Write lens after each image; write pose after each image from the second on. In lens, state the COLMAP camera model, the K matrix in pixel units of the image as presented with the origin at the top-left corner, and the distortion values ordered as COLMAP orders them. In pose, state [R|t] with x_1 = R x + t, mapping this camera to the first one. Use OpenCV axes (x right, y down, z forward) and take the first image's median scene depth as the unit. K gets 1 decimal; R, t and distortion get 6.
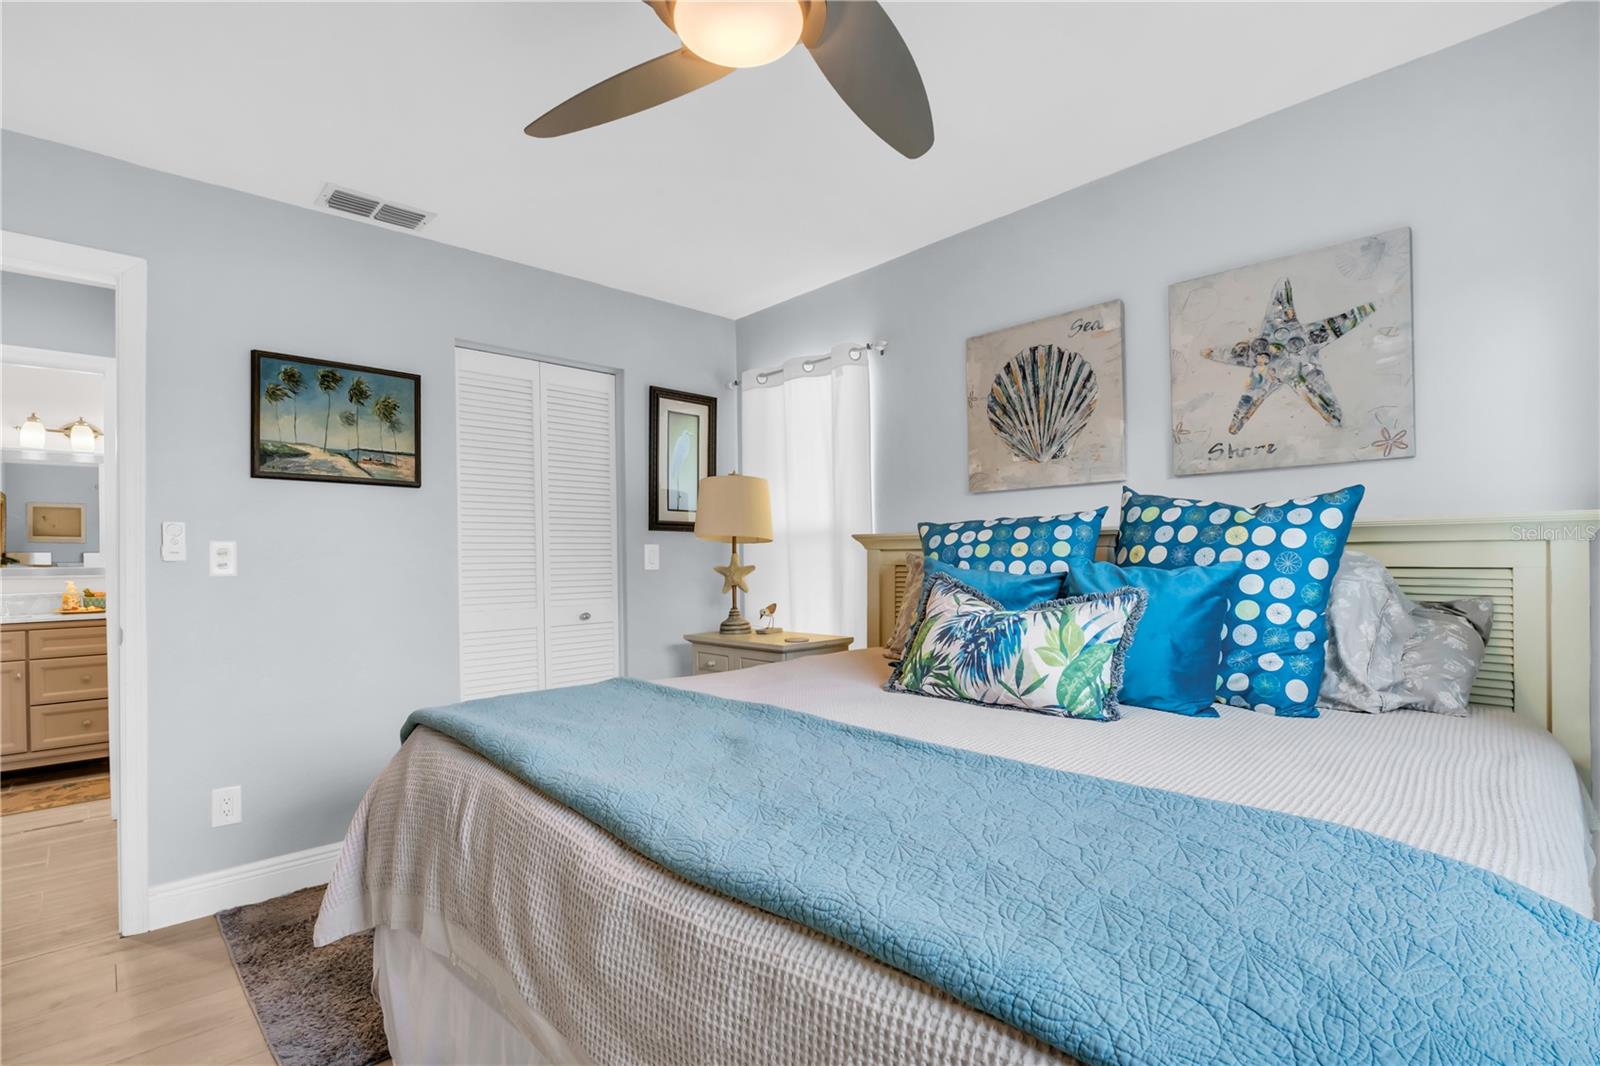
lens RADIAL K [[739.9, 0, 796.2], [0, 739.9, 574.3], [0, 0, 1]] dist [-0.010590, -0.000139]
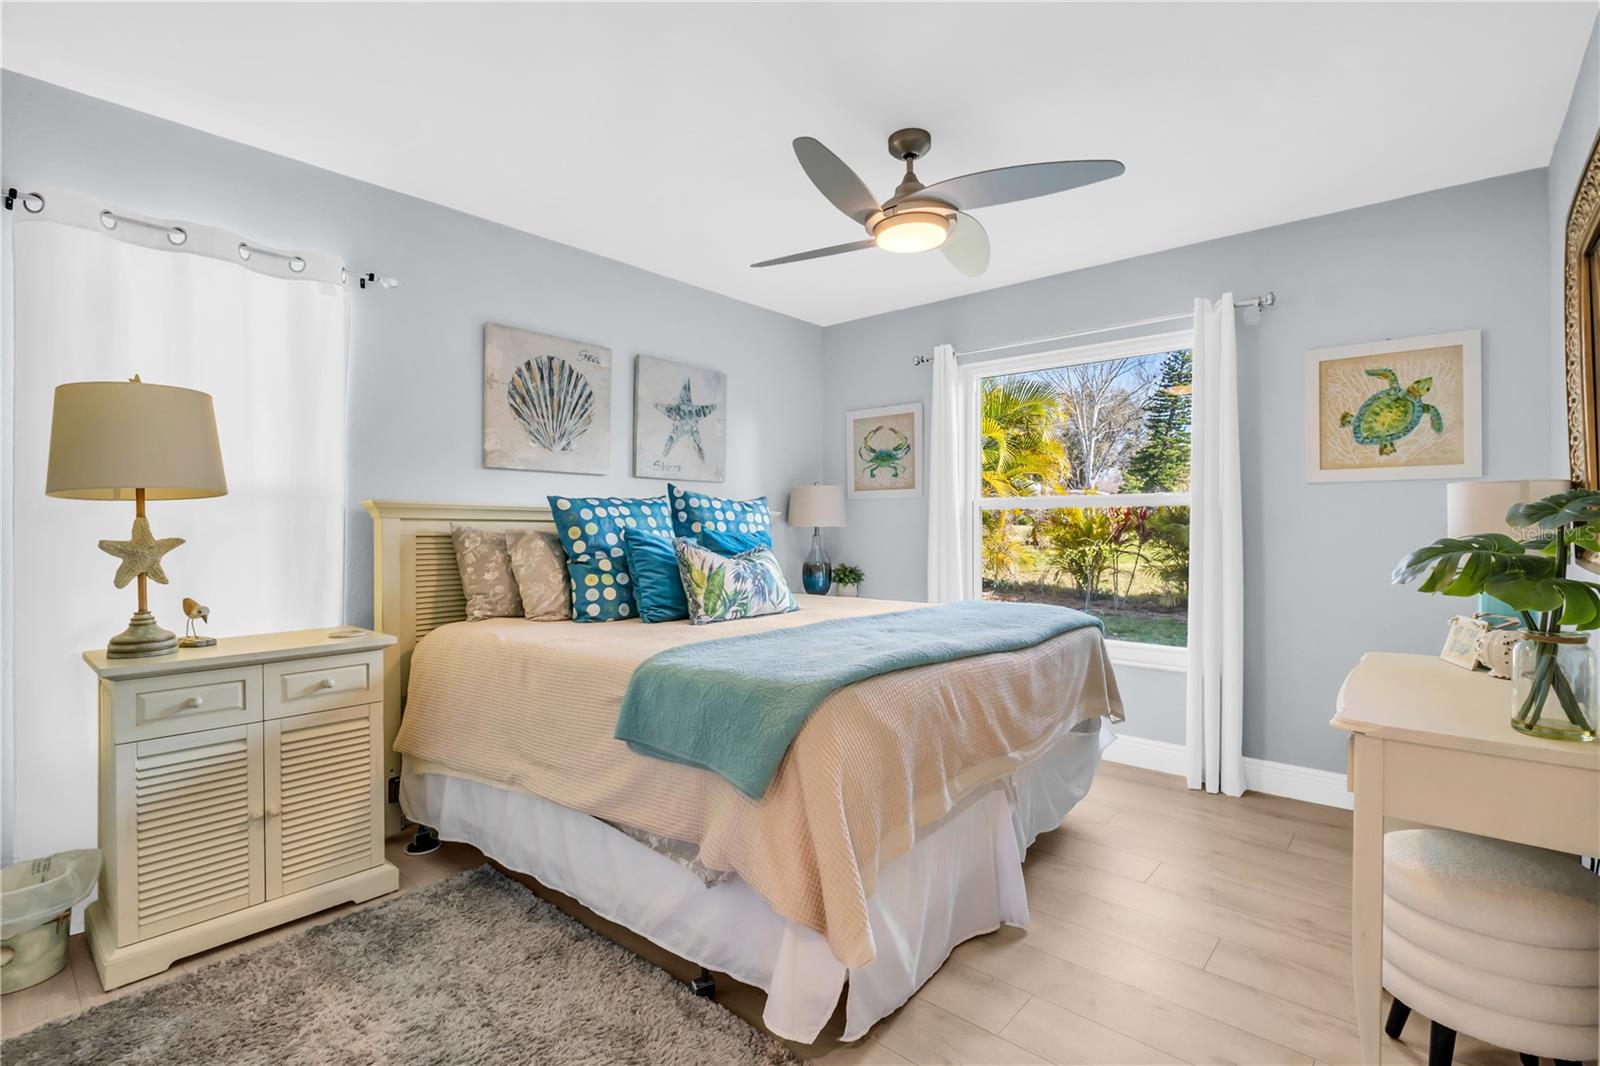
lens RADIAL K [[729.6, 0, 803.9], [0, 729.6, 534.3], [0, 0, 1]] dist [0.000499, -0.006041]
pose [[-0.098841, 0.002367, 0.995100, -0.927694], [0.025142, 0.999684, 0.000119, -0.003021], [-0.994786, 0.025031, -0.098869, 0.713706]]
